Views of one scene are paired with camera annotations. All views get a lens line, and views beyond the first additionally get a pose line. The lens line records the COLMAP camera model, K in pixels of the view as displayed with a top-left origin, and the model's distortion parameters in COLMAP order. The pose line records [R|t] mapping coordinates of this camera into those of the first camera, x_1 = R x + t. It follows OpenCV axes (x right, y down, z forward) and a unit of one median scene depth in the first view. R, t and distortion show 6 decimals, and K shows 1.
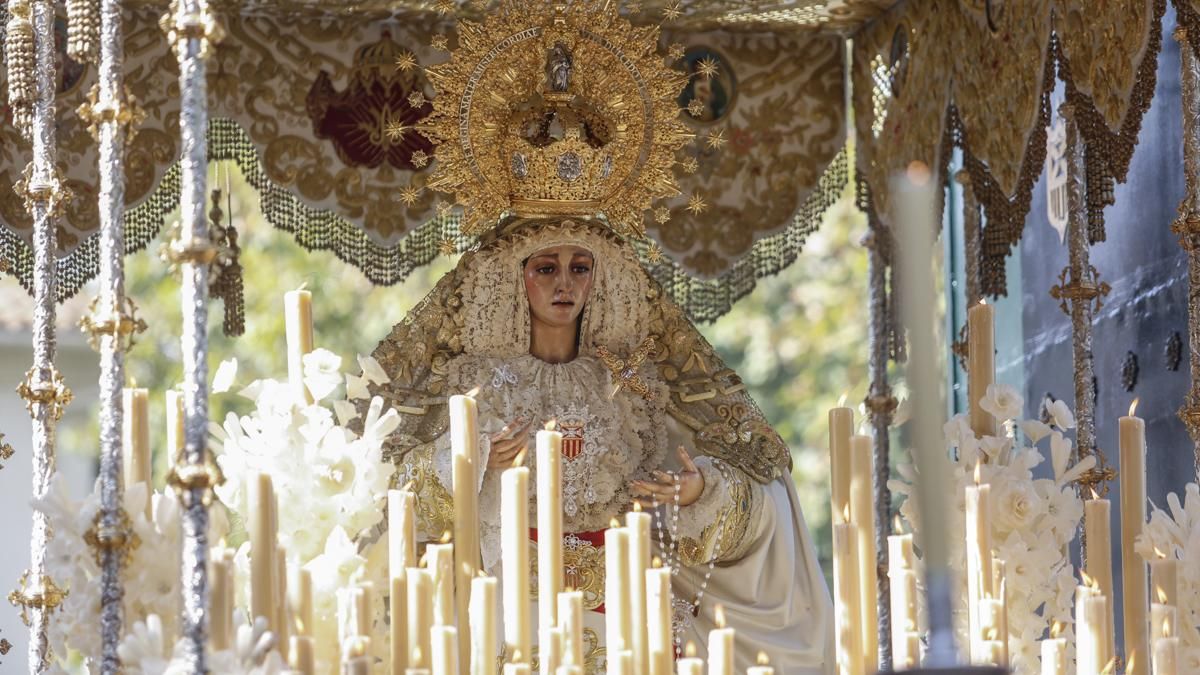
lens RADIAL K [[6677.6, 0, 595.3], [0, 6677.6, 336.3], [0, 0, 1]] dist [1.949781, 0.000000]
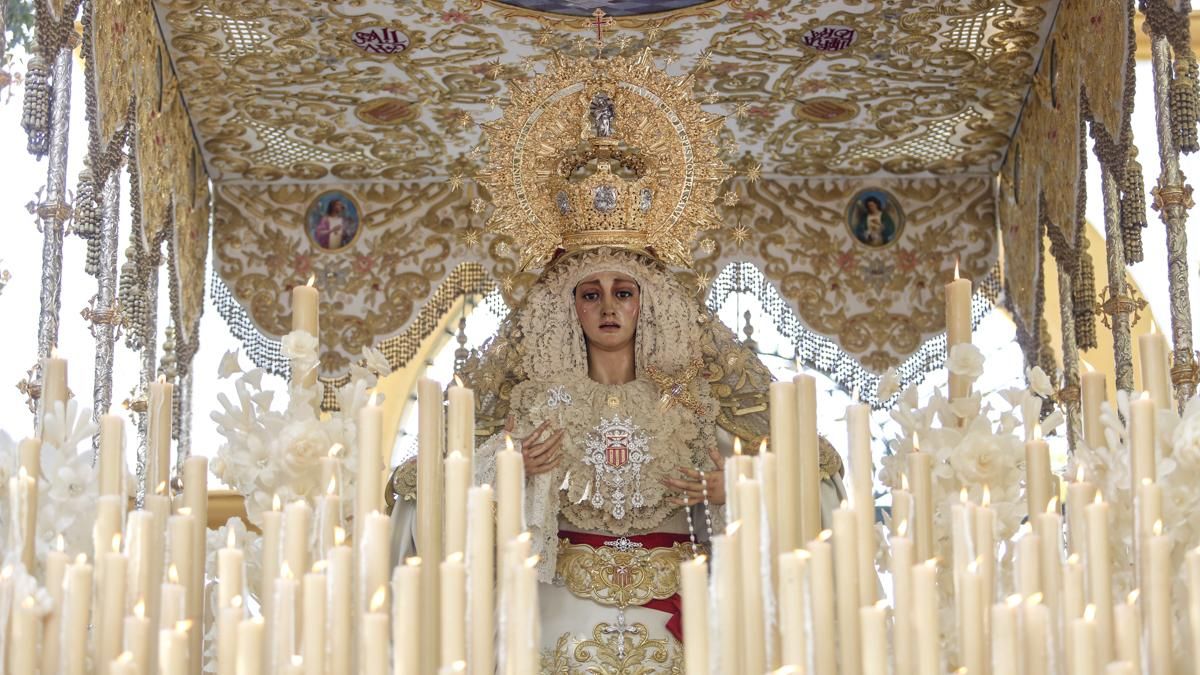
lens RADIAL K [[3036.3, 0, 593.6], [0, 3036.3, 338.3], [0, 0, 1]] dist [-0.006349, 0.000000]
pose [[0.968929, -0.066757, -0.238161, 0.108968], [0.036838, 0.991098, -0.127936, 0.059454], [0.244581, 0.115188, 0.962763, 0.522212]]
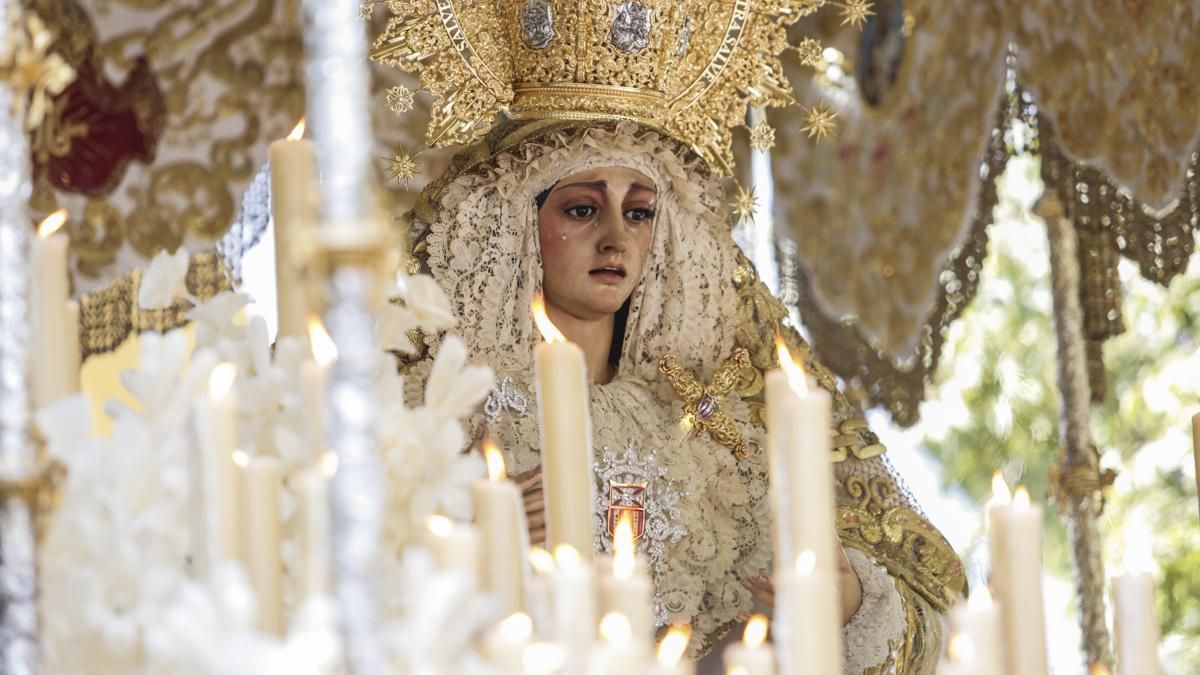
lens RADIAL K [[6677.6, 0, 590.0], [0, 6677.6, 337.9], [0, 0, 1]] dist [1.949781, 0.000000]
pose [[0.978709, 0.035276, 0.202196, -0.119073], [-0.010203, 0.992263, -0.123731, 0.069599], [-0.204997, 0.119034, 0.971497, 0.451754]]
